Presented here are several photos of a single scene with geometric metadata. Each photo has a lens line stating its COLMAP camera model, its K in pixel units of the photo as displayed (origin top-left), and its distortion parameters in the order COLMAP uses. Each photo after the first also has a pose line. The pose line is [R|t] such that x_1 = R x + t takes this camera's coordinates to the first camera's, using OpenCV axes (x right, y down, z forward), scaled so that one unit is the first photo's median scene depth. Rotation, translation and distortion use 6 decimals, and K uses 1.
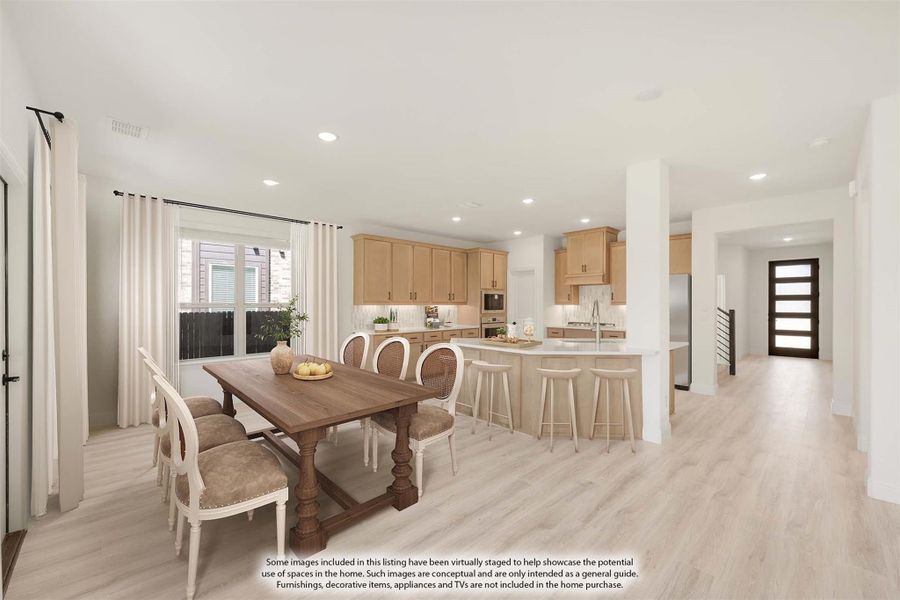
lens RADIAL K [[361.0, 0, 447.0], [0, 361.0, 302.3], [0, 0, 1]] dist [0.000321, 0.000012]
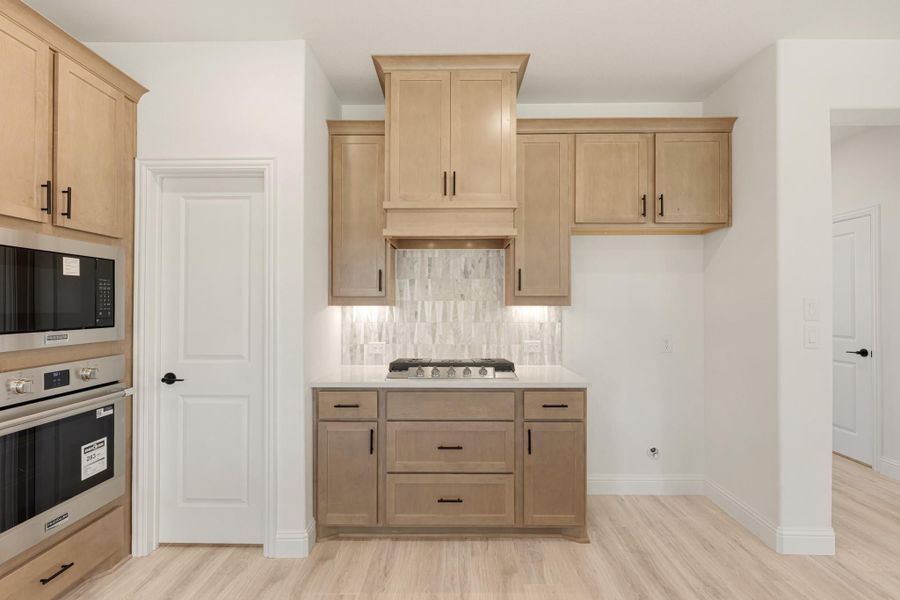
lens RADIAL K [[437.7, 0, 450.0], [0, 437.7, 300.0], [0, 0, 1]] dist [0.000176, 0.000036]
pose [[0.693486, 0.007039, 0.720436, 0.113078], [-0.002363, 0.999969, -0.007496, 0.005583], [-0.720467, 0.003496, 0.693481, 0.712661]]
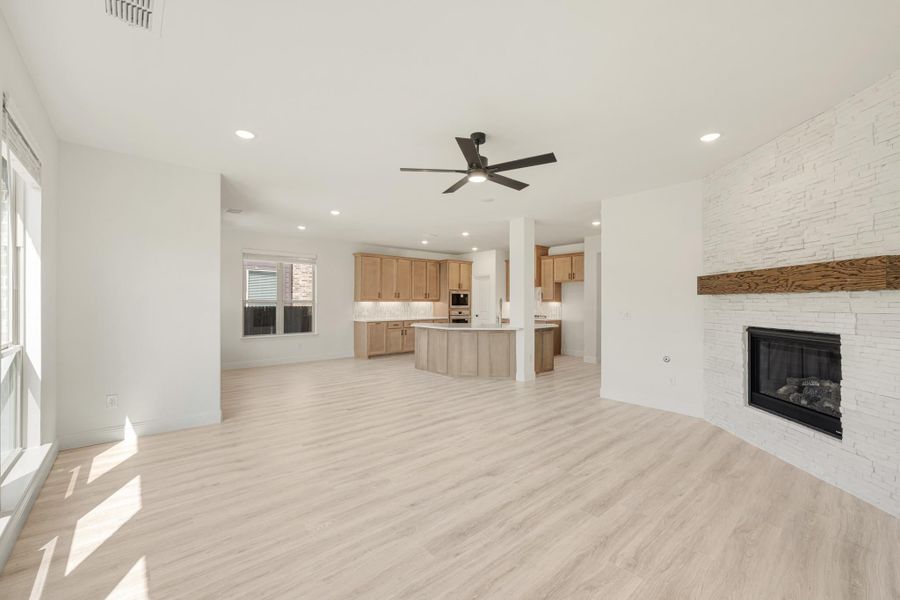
lens RADIAL K [[361.0, 0, 447.0], [0, 361.0, 302.3], [0, 0, 1]] dist [0.000321, 0.000012]
pose [[0.999491, 0.001690, -0.031851, 0.131010], [-0.001442, 0.999969, 0.007787, -0.001194], [0.031863, -0.007737, 0.999462, -0.358632]]
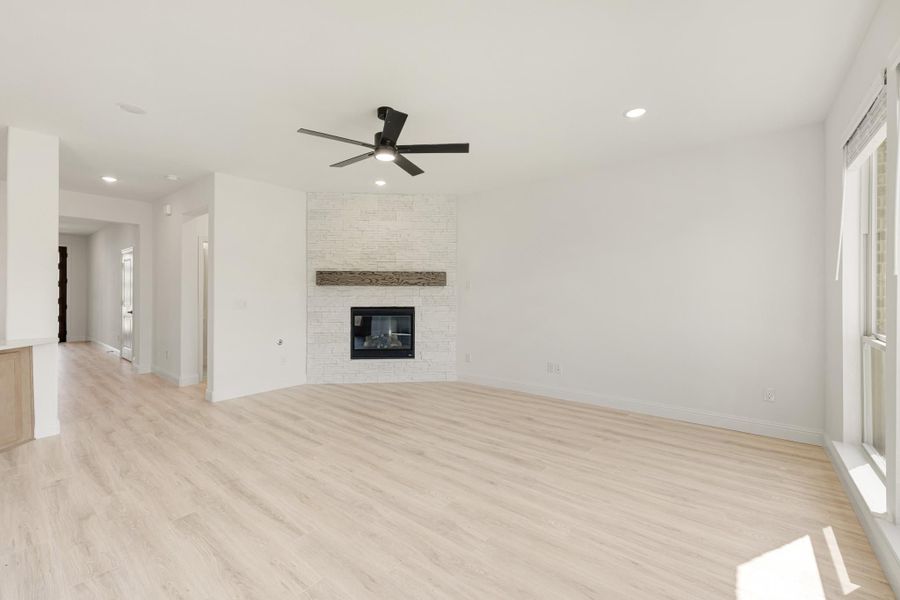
lens RADIAL K [[376.2, 0, 439.3], [0, 376.2, 294.2], [0, 0, 1]] dist [0.000741, 0.000110]
pose [[-0.128745, -0.006427, 0.991657, -0.255221], [-0.007989, 0.999953, 0.005444, 0.002610], [-0.991645, -0.007222, -0.128791, 0.058543]]
